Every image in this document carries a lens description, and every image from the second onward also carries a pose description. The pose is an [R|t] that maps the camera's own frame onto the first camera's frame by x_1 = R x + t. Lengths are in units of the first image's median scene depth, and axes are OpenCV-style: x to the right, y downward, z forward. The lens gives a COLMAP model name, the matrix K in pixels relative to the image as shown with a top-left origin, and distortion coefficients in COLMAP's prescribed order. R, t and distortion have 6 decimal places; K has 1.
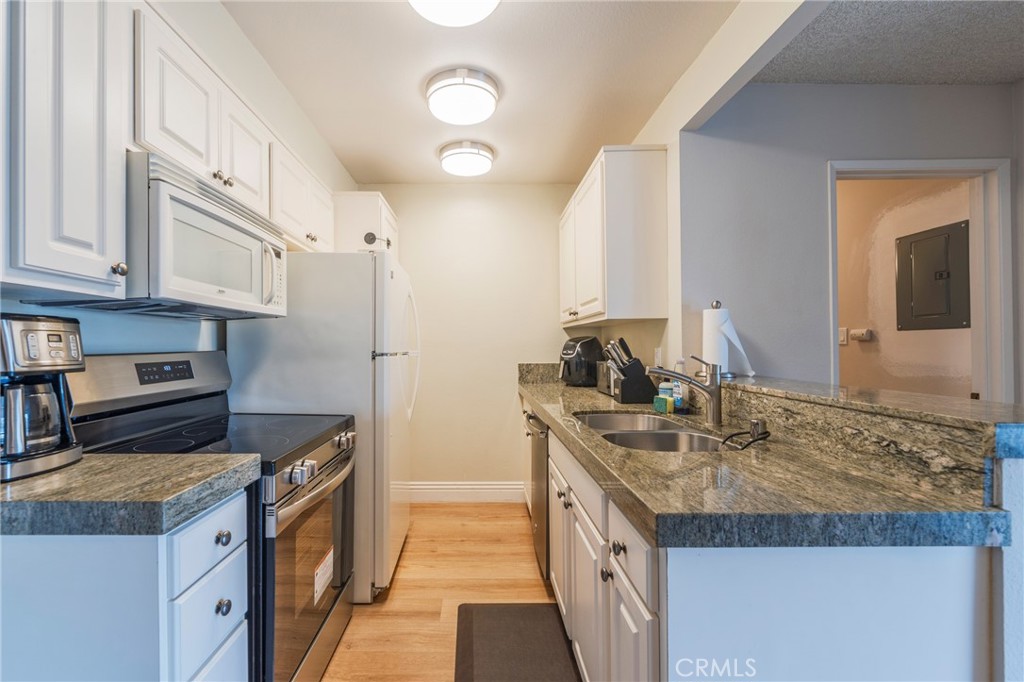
lens RADIAL K [[419.6, 0, 478.9], [0, 419.6, 345.4], [0, 0, 1]] dist [0.000954, -0.000367]
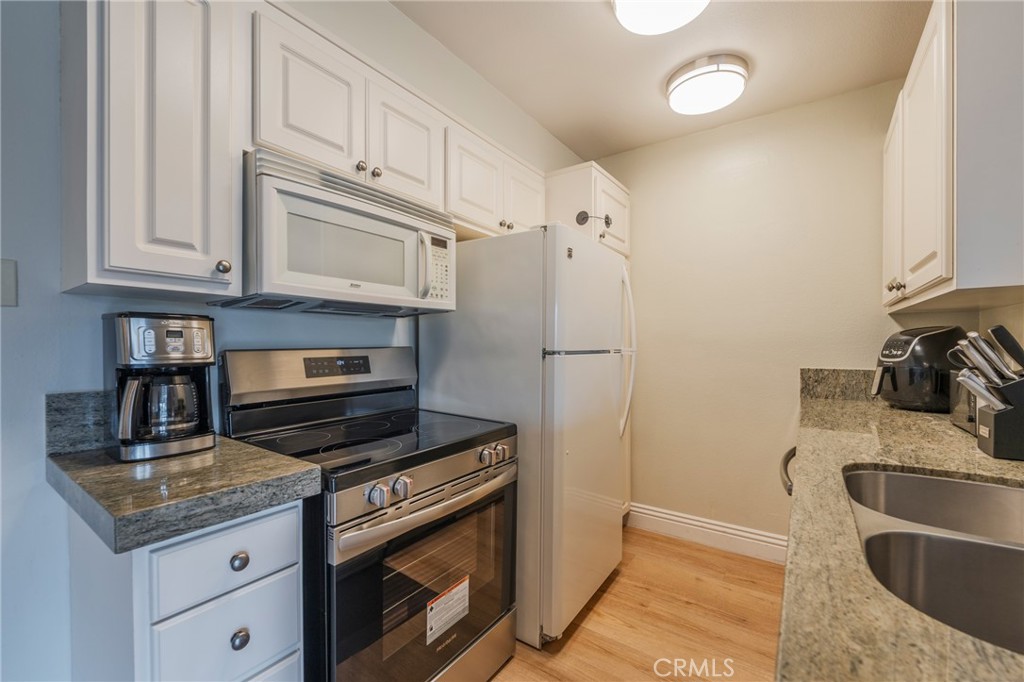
lens RADIAL K [[419.6, 0, 508.3], [0, 419.6, 350.9], [0, 0, 1]] dist [0.000954, -0.000367]
pose [[0.821681, 0.011822, -0.569825, 0.160441], [0.000172, 0.999780, 0.020990, 0.001213], [0.569948, -0.017345, 0.821498, 0.286198]]
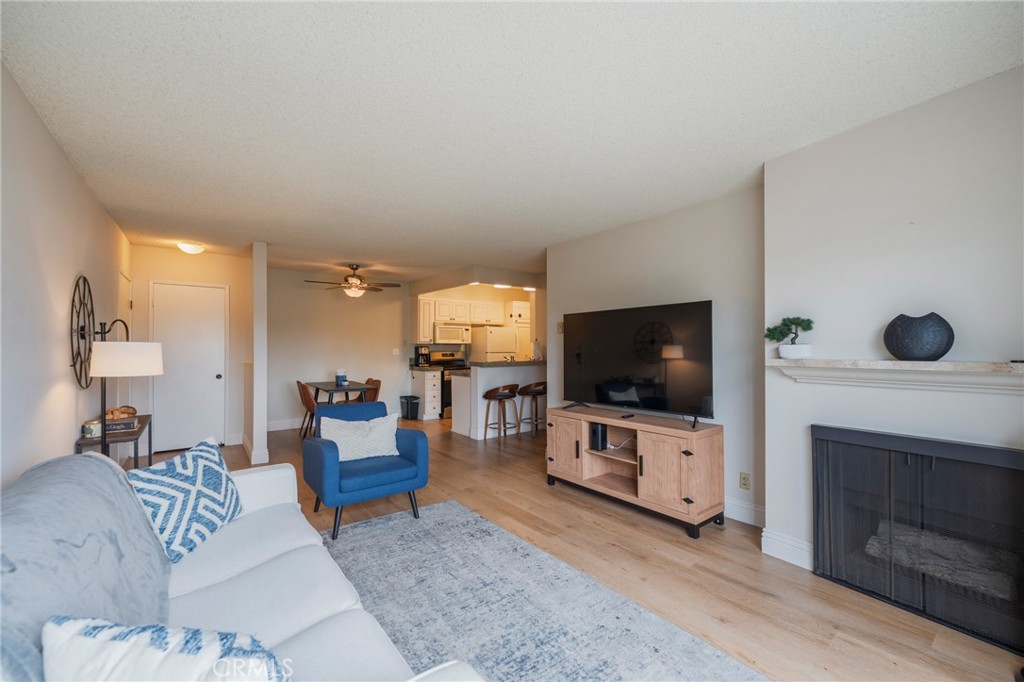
lens RADIAL K [[419.6, 0, 516.6], [0, 419.6, 344.2], [0, 0, 1]] dist [0.000954, -0.000367]
pose [[0.621372, -0.002559, -0.783511, 3.053058], [0.005470, 0.999984, 0.001072, -0.058121], [0.783496, -0.004951, 0.621377, -1.255690]]
